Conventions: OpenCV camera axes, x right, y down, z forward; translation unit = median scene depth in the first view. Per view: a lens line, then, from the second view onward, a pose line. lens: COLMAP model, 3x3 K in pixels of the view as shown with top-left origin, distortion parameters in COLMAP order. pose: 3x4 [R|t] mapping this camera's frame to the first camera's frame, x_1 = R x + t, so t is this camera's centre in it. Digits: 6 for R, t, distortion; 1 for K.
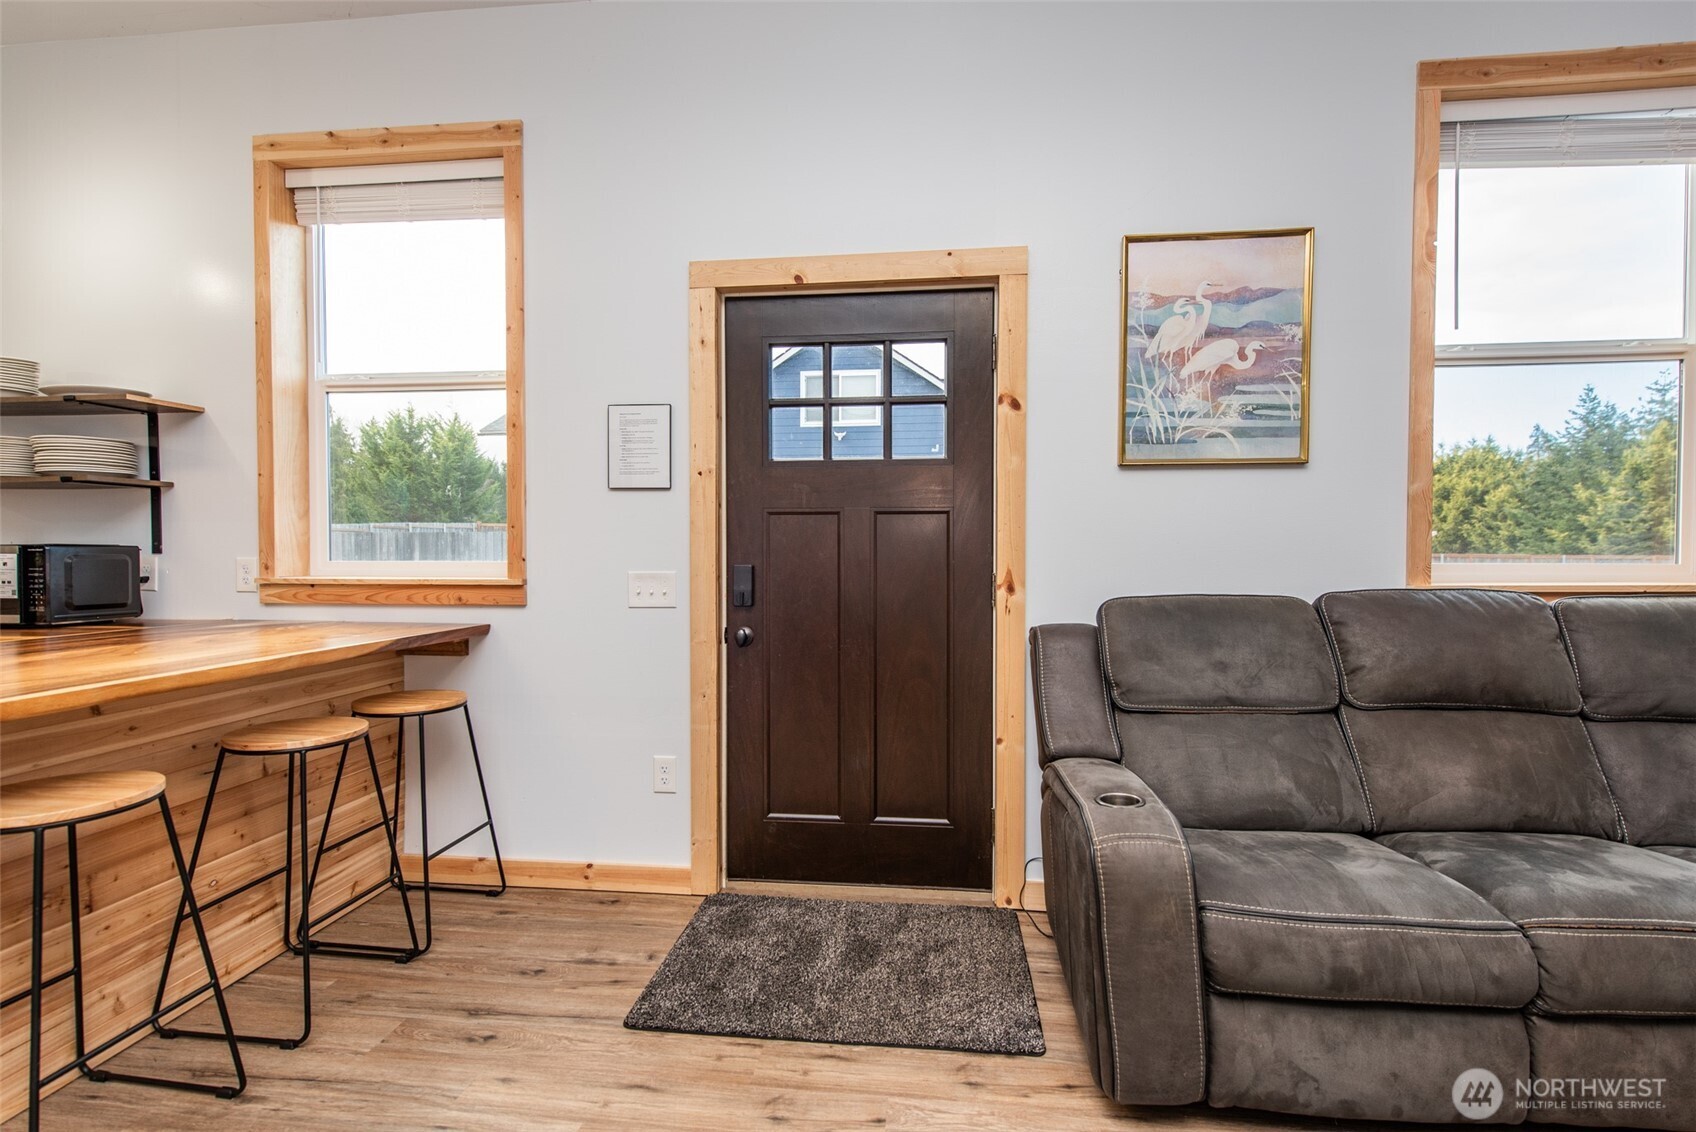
lens RADIAL K [[808.7, 0, 848.0], [0, 808.7, 566.0], [0, 0, 1]] dist [0.006404, -0.000067]
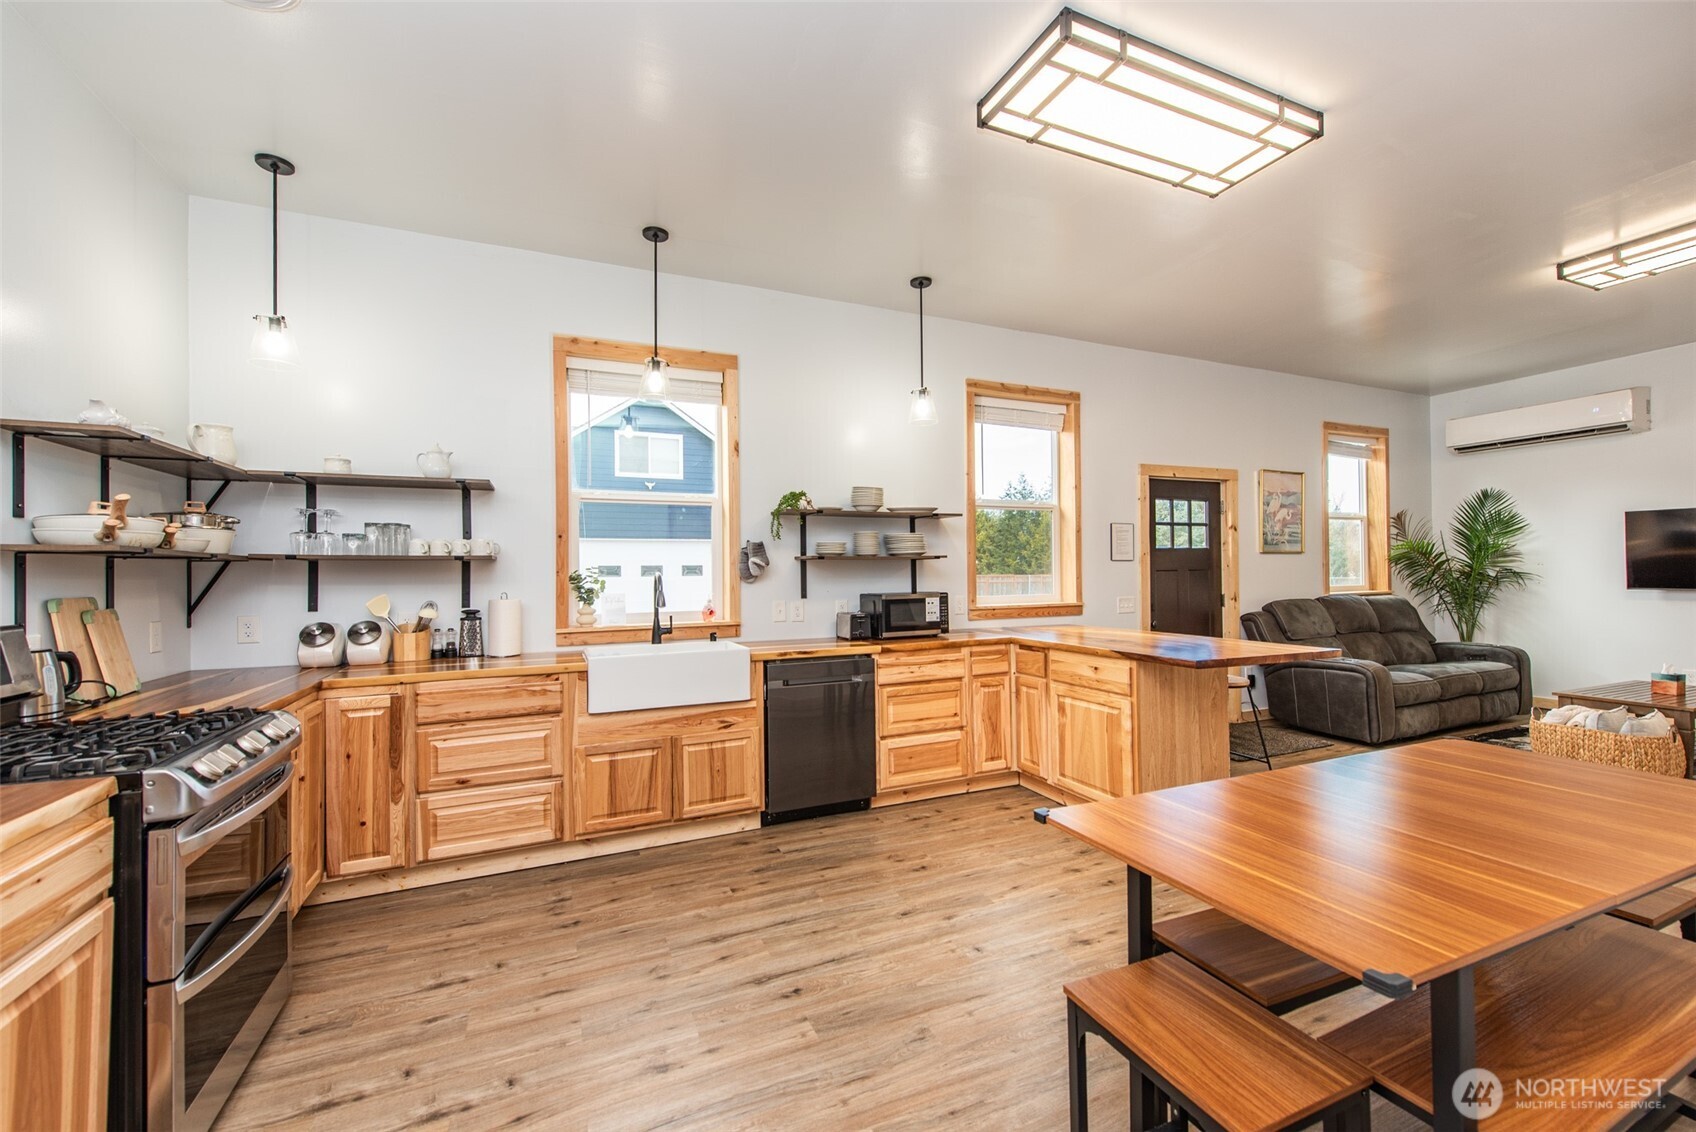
lens RADIAL K [[675.3, 0, 848.0], [0, 675.3, 566.0], [0, 0, 1]] dist [0.006810, -0.000185]
pose [[0.862000, -0.006161, 0.506870, -1.906224], [0.022145, 0.999429, -0.025514, -0.048887], [-0.506424, 0.033218, 0.861645, -0.240625]]
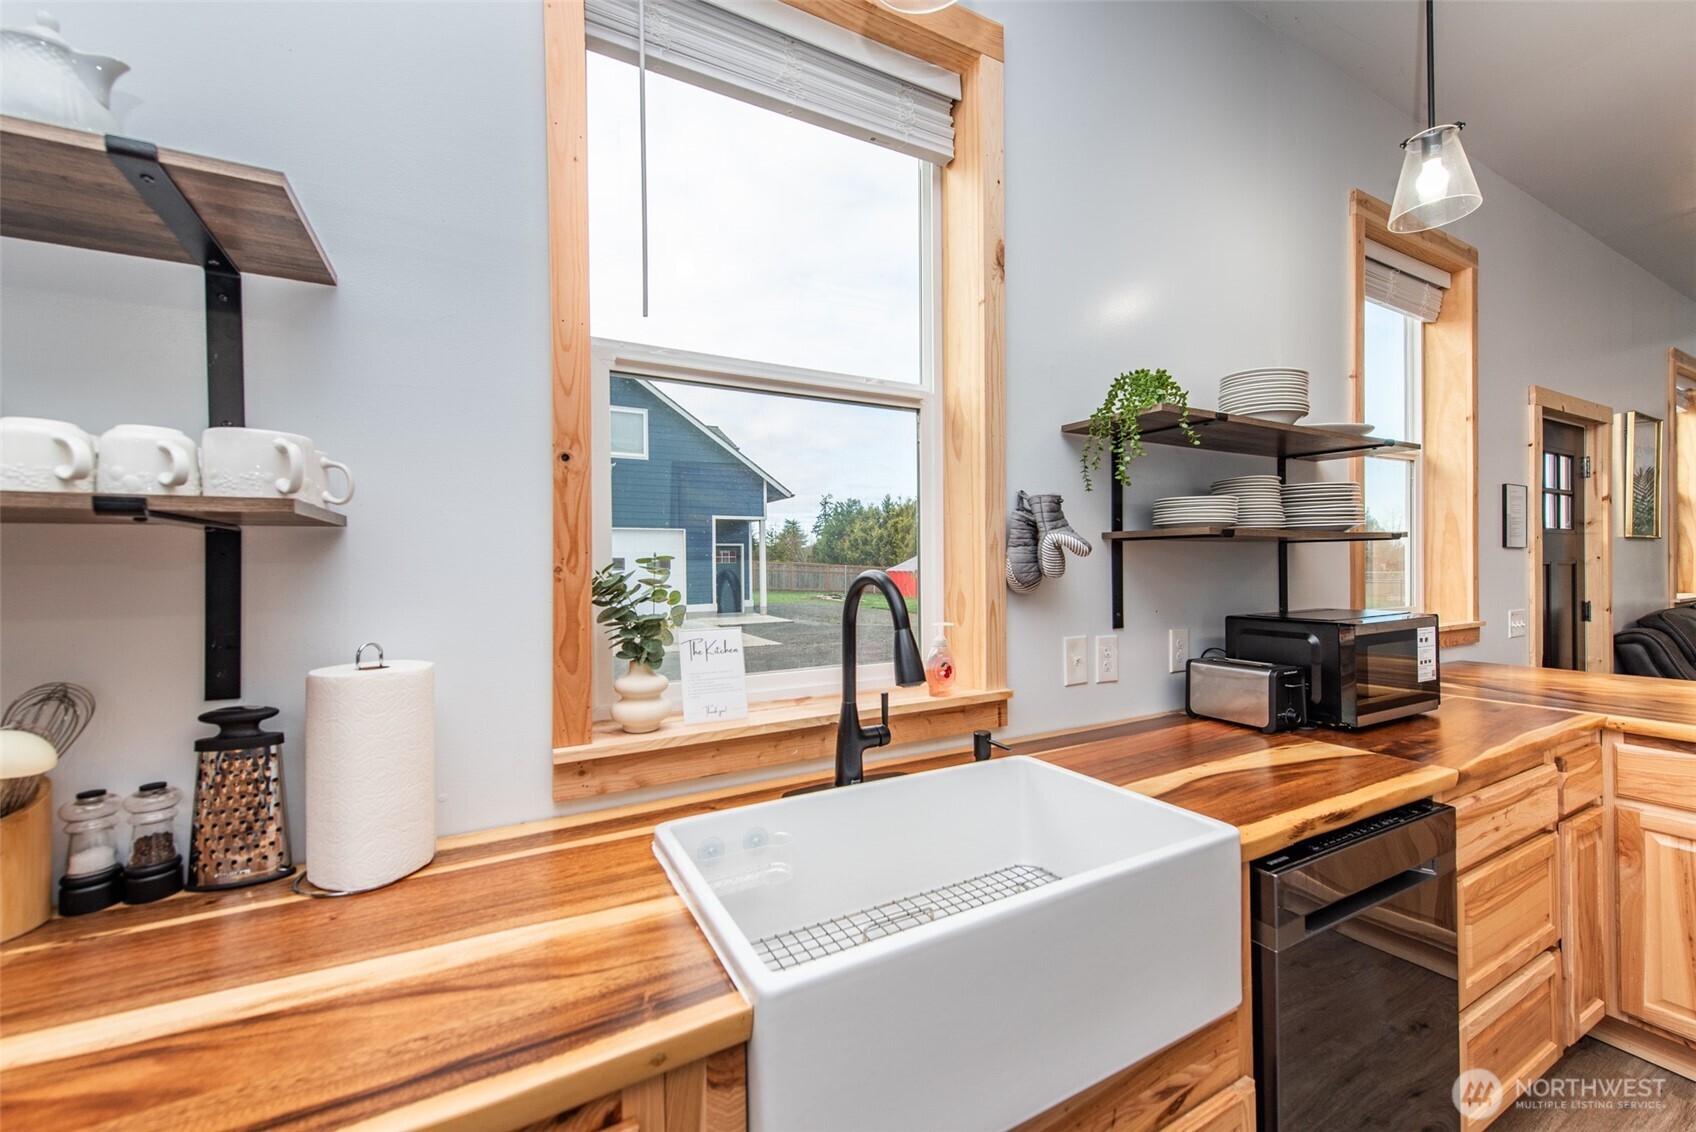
lens RADIAL K [[661.7, 0, 847.1], [0, 661.7, 572.4], [0, 0, 1]] dist [0.008965, -0.003319]
pose [[0.817923, -0.015043, 0.575132, -1.814437], [0.022471, 0.999731, -0.005808, -0.075029], [-0.574889, 0.017675, 0.818040, 0.749605]]
